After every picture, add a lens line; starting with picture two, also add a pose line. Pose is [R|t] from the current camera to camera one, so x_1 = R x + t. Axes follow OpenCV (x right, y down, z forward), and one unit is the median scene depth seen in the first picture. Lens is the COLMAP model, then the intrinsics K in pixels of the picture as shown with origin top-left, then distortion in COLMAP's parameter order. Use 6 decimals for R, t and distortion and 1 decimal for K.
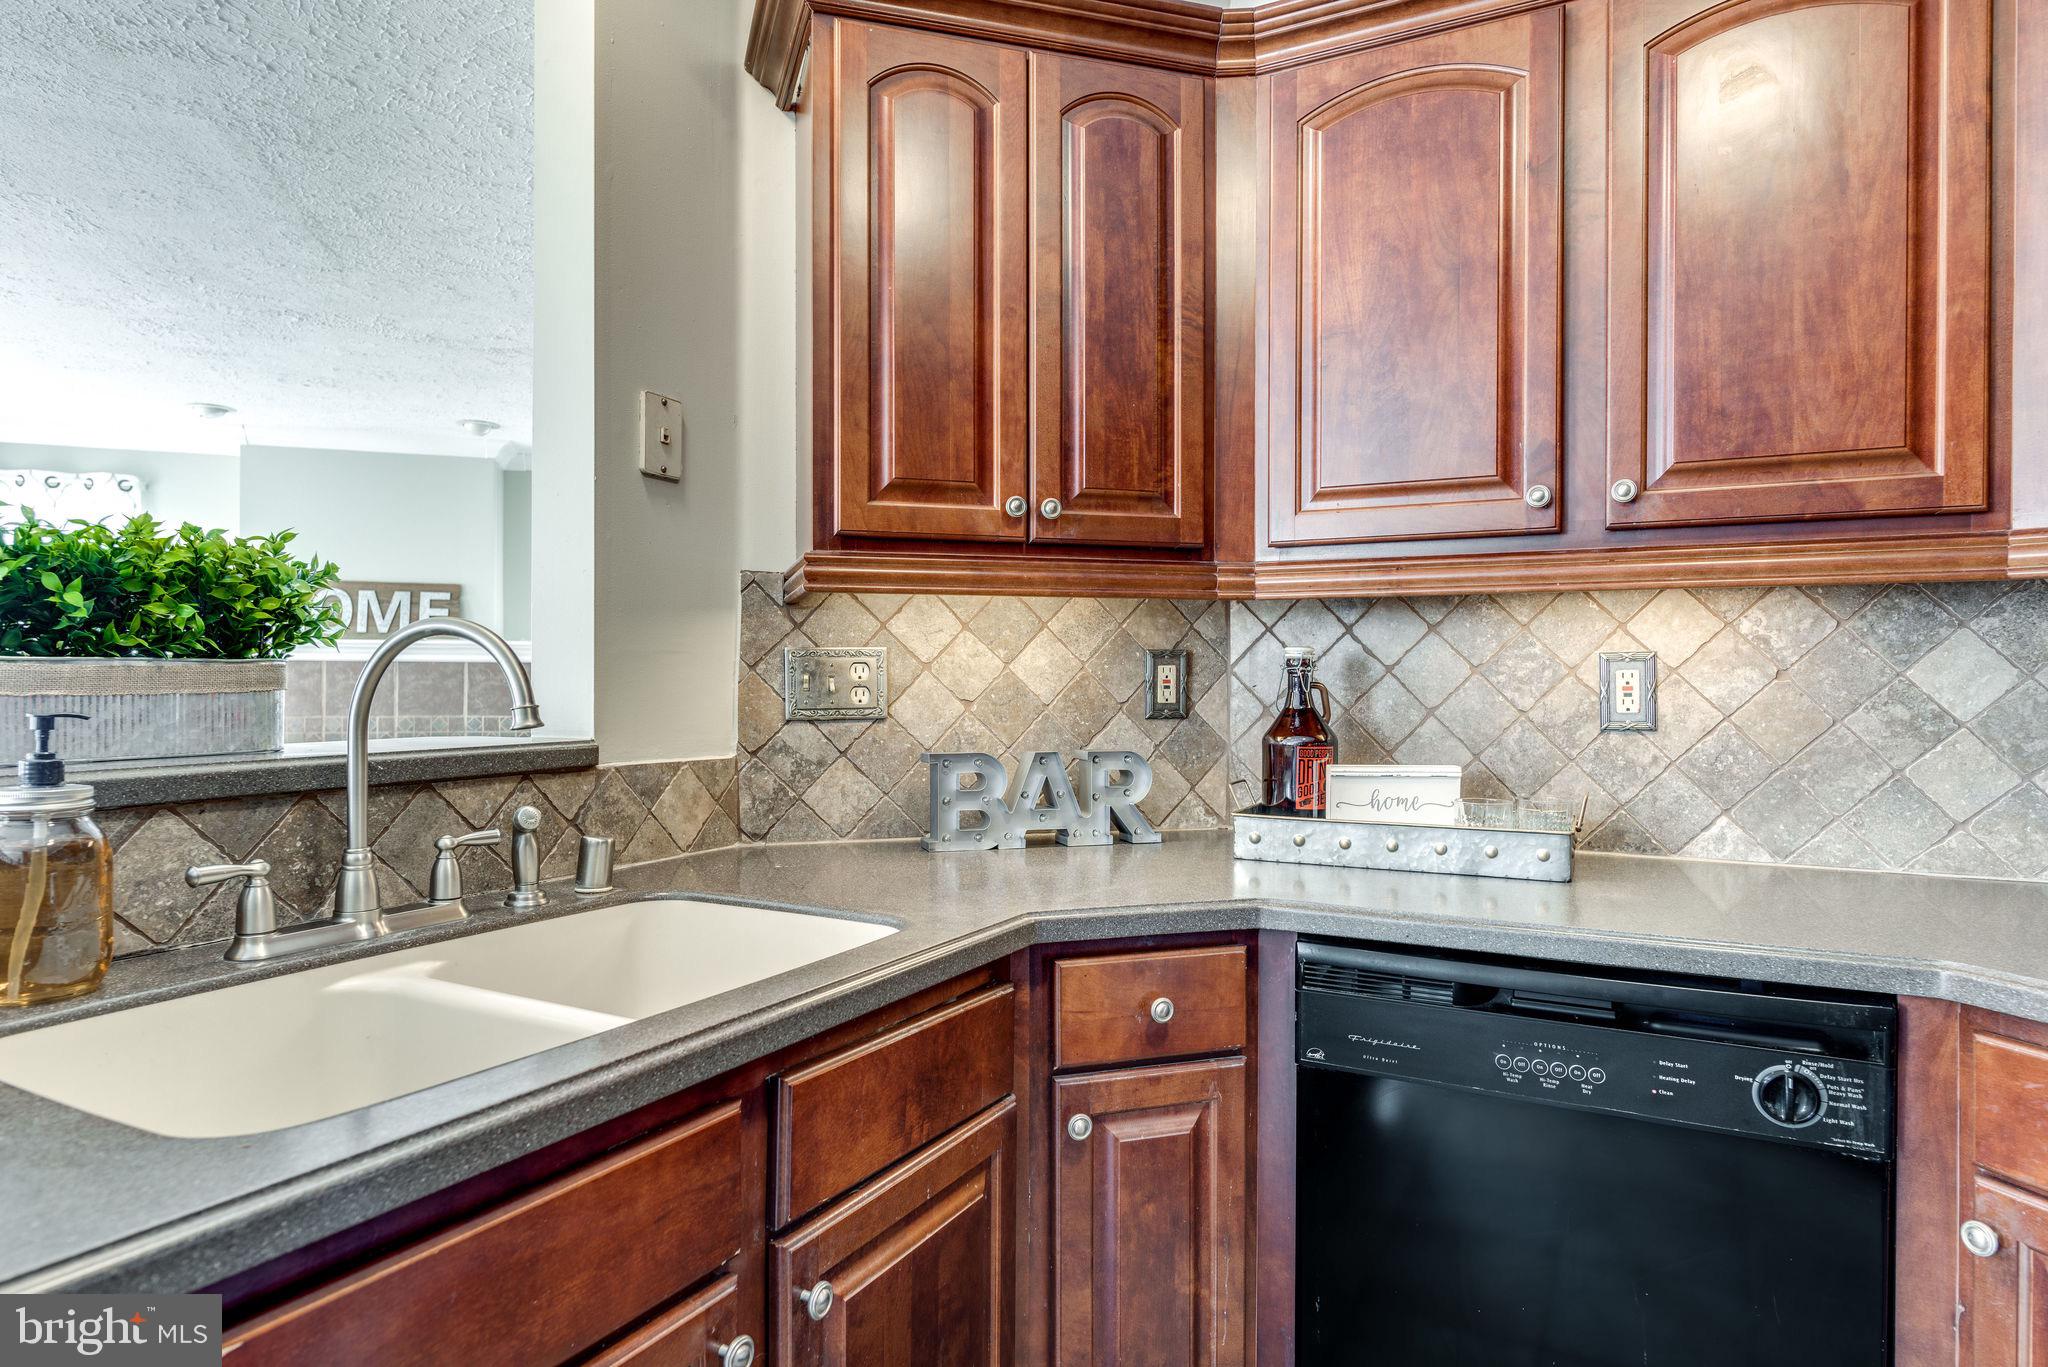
lens RADIAL K [[1179.7, 0, 1036.6], [0, 1179.7, 688.3], [0, 0, 1]] dist [-0.010049, 0.003876]
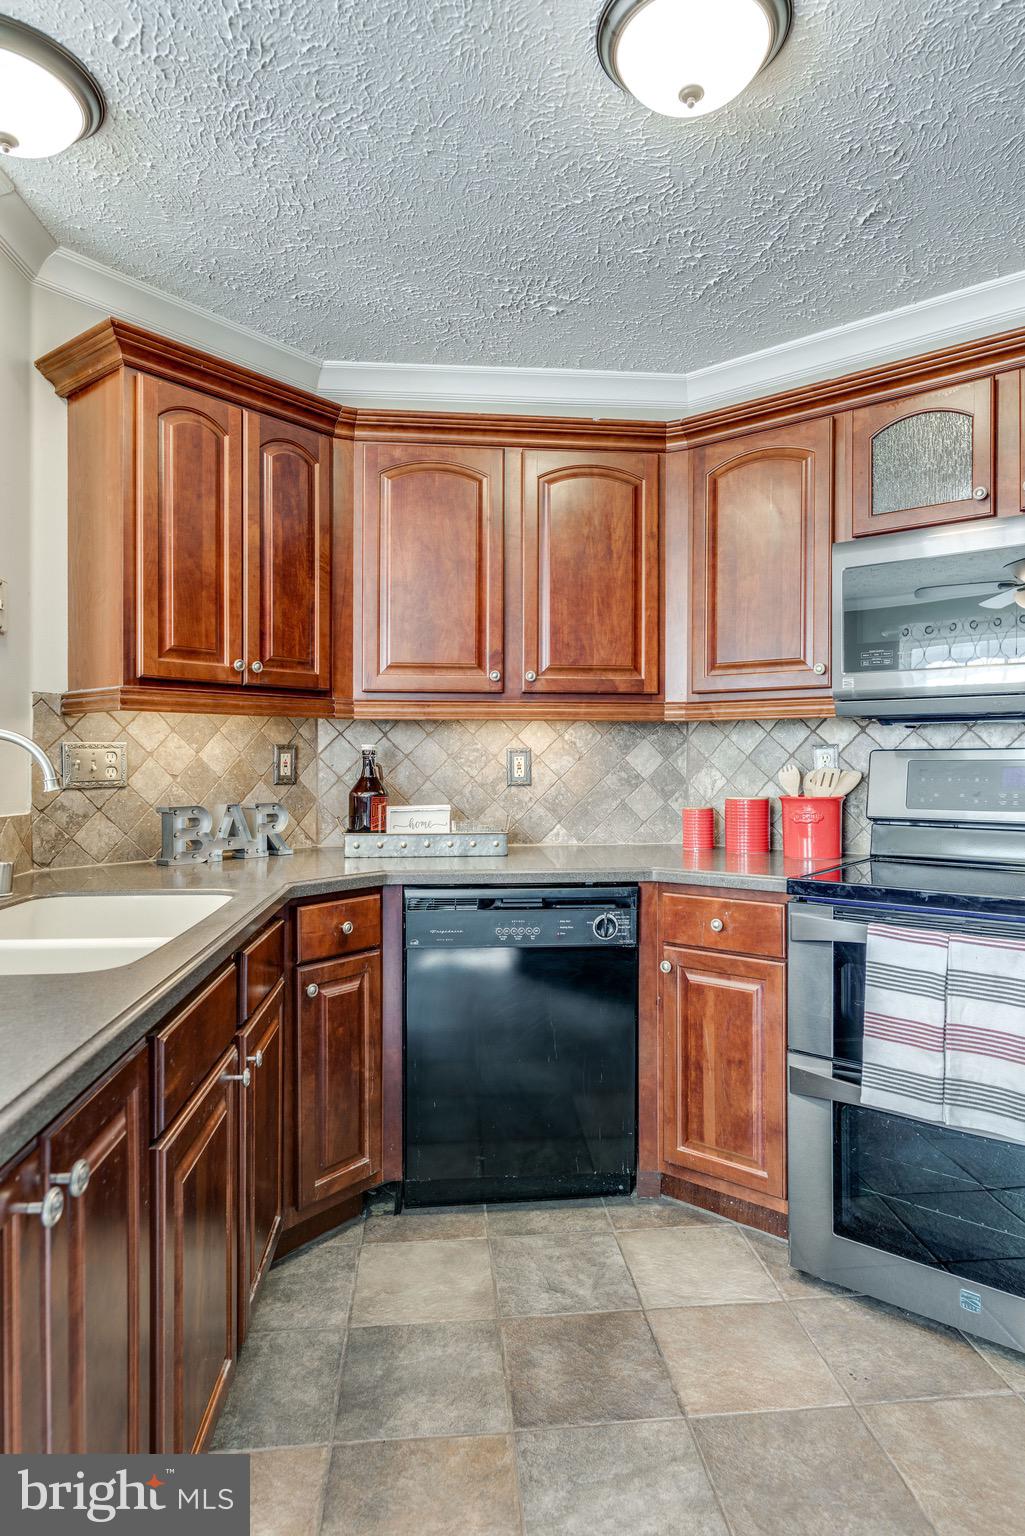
lens RADIAL K [[884.8, 0, 527.9], [0, 884.8, 764.6], [0, 0, 1]] dist [-0.010049, 0.003876]
pose [[0.831783, -0.004884, 0.555080, -0.398636], [0.006488, 0.999979, -0.000923, 0.000004], [-0.555064, 0.004369, 0.831796, -0.353555]]
